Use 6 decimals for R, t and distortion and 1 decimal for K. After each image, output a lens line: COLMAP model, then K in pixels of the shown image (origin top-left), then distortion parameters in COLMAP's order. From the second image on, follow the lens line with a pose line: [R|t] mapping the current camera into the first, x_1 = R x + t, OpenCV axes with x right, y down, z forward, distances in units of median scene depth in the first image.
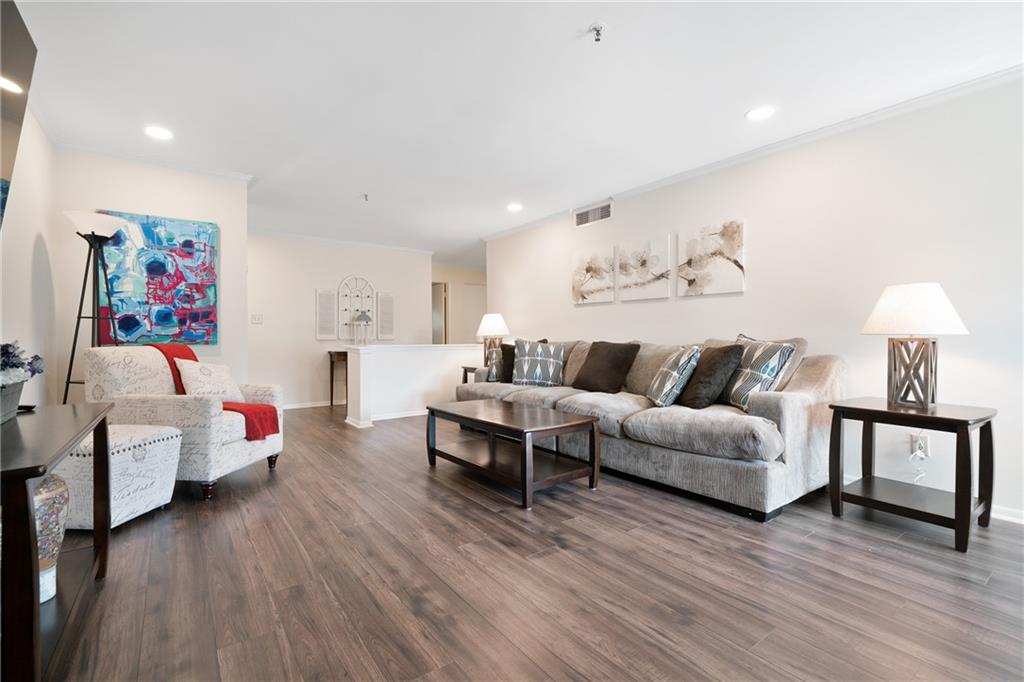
lens RADIAL K [[454.4, 0, 497.9], [0, 454.4, 342.1], [0, 0, 1]] dist [0.000371, 0.000065]
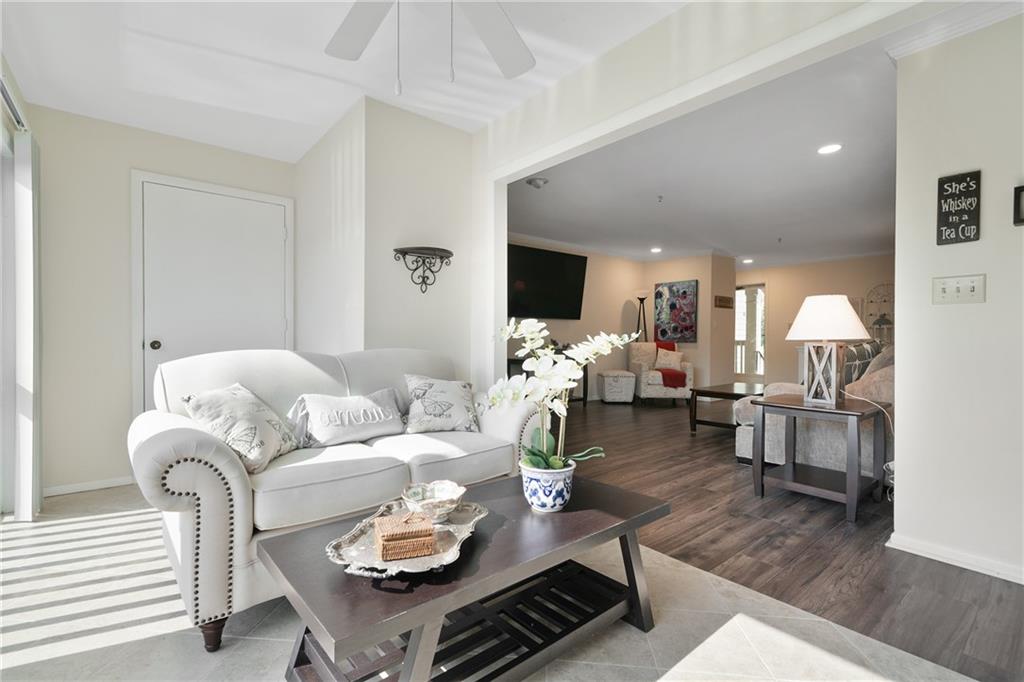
lens RADIAL K [[461.0, 0, 506.0], [0, 461.0, 340.0], [0, 0, 1]] dist [0.009179, 0.000104]
pose [[0.065518, 0.008874, -0.997812, 1.380691], [-0.016980, 0.999826, 0.007777, -0.007823], [0.997707, 0.016433, 0.065657, 0.078999]]
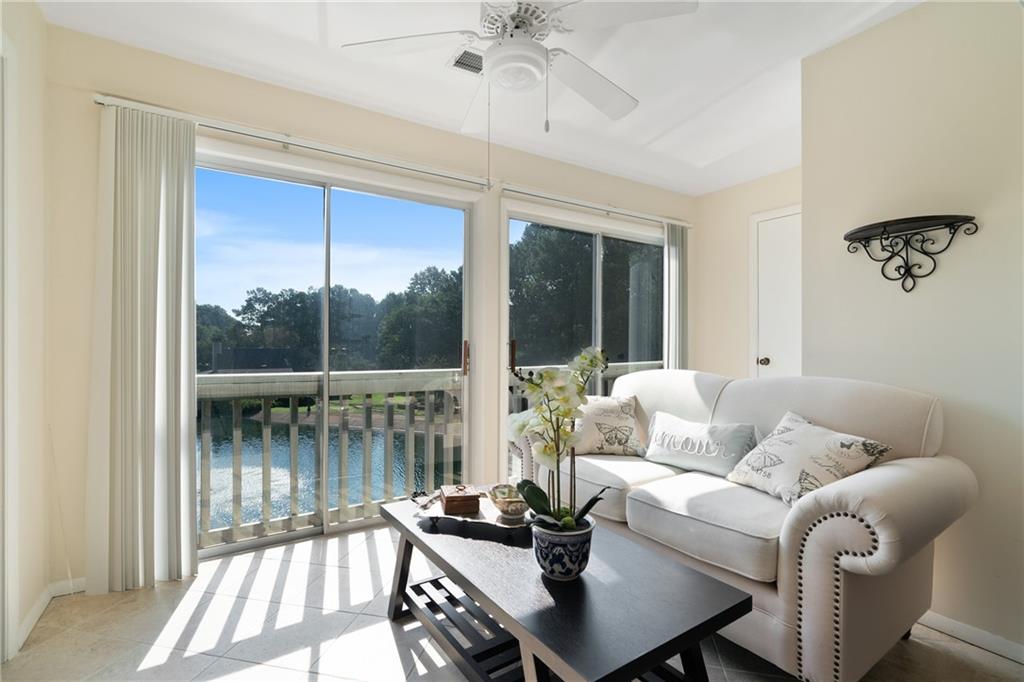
lens RADIAL K [[464.2, 0, 506.1], [0, 464.2, 347.3], [0, 0, 1]] dist [-0.001741, 0.000038]
pose [[-0.998851, 0.004920, 0.047665, 0.971021], [0.005945, 0.999754, 0.021380, -0.035257], [-0.047548, 0.021639, -0.998635, 0.518235]]
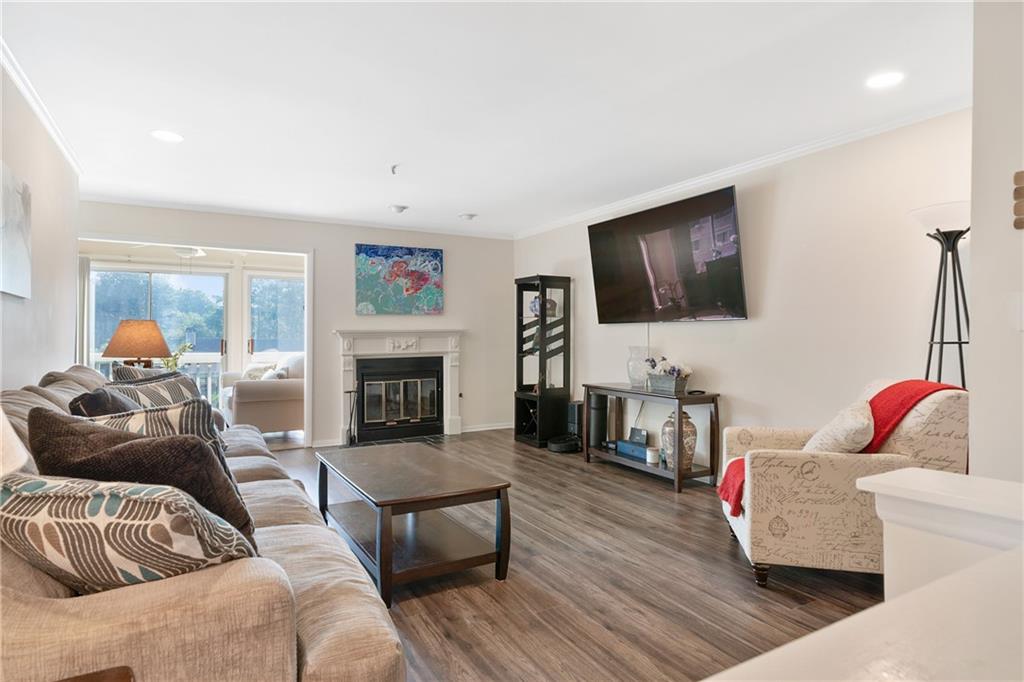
lens RADIAL K [[568.5, 0, 512.0], [0, 568.5, 341.0], [0, 0, 1]] dist [-0.005904, -0.000547]
pose [[-0.995157, -0.001781, 0.098278, -0.229710], [0.000210, 0.999795, 0.020240, -0.066120], [-0.098294, 0.020162, -0.994953, 1.726696]]
